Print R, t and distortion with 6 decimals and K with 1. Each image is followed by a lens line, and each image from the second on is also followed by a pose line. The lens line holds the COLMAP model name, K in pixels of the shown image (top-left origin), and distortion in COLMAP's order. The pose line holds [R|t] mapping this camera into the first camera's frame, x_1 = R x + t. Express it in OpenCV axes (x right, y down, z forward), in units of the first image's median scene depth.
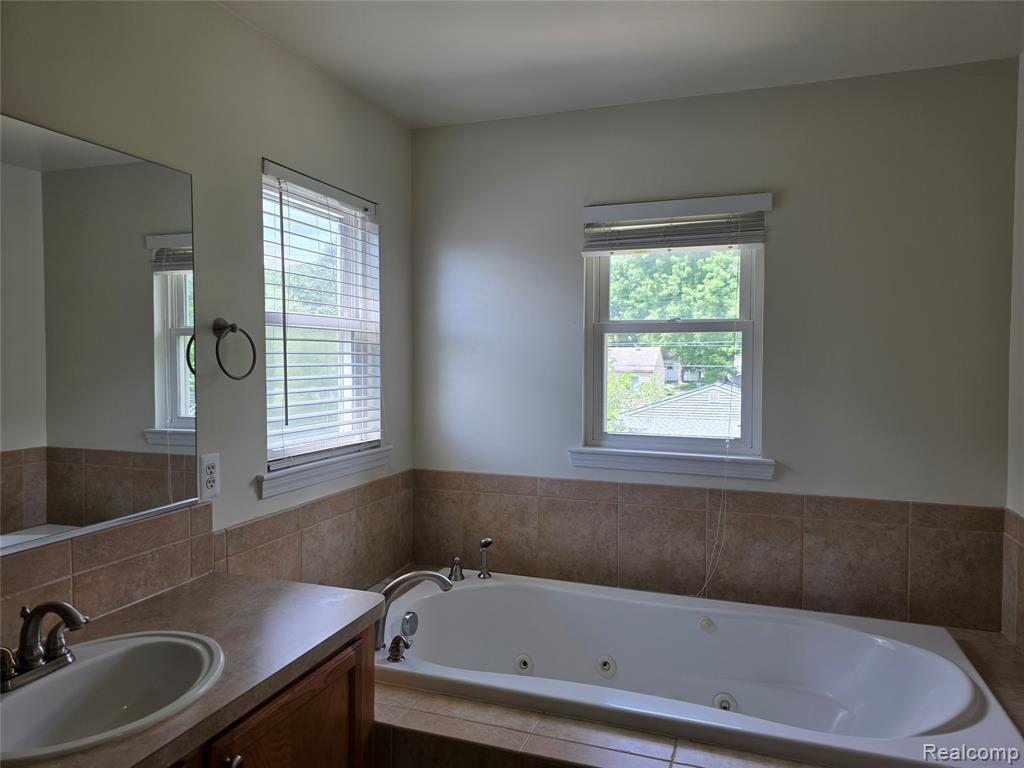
lens RADIAL K [[688.2, 0, 485.6], [0, 688.2, 379.5], [0, 0, 1]] dist [0.063954, -0.045748]
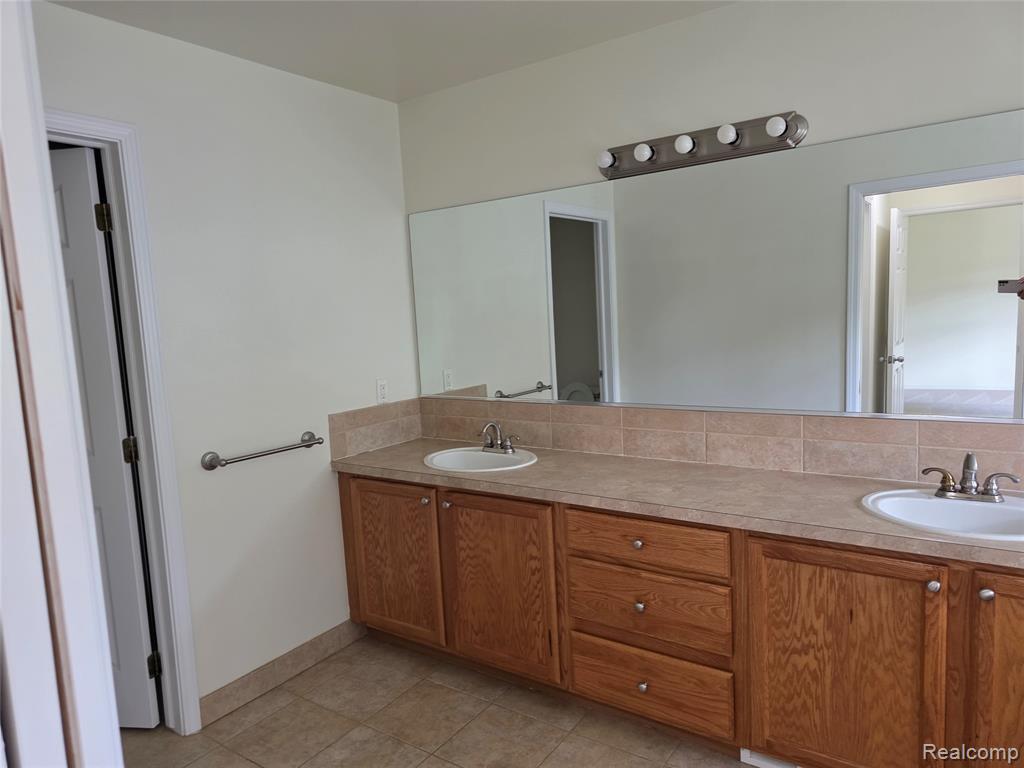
lens RADIAL K [[688.2, 0, 499.7], [0, 688.2, 385.7], [0, 0, 1]] dist [0.063954, -0.045748]
pose [[-0.238749, 0.122605, -0.963310, 0.694320], [0.018322, 0.992390, 0.121765, -0.015957], [0.970908, 0.011422, -0.239178, 0.257389]]
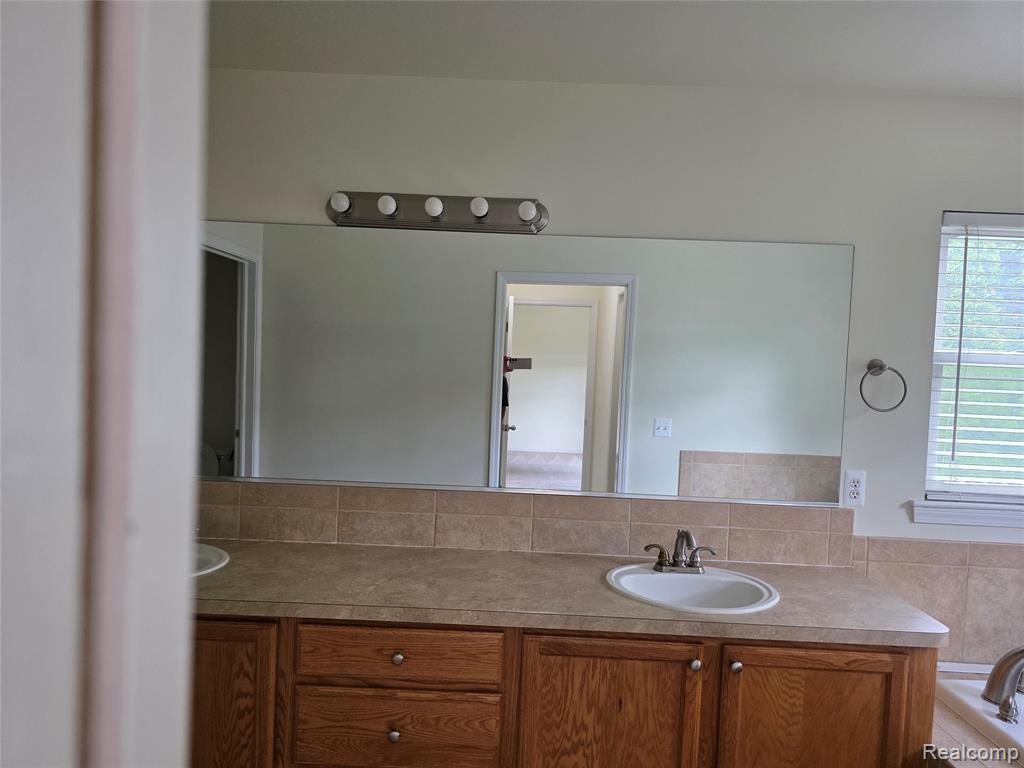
lens RADIAL K [[688.2, 0, 507.3], [0, 688.2, 389.8], [0, 0, 1]] dist [0.063954, -0.045748]
pose [[0.352678, 0.061689, -0.933709, 0.509895], [-0.074065, 0.996534, 0.037864, -0.033903], [0.932809, 0.055801, 0.356025, -0.007877]]
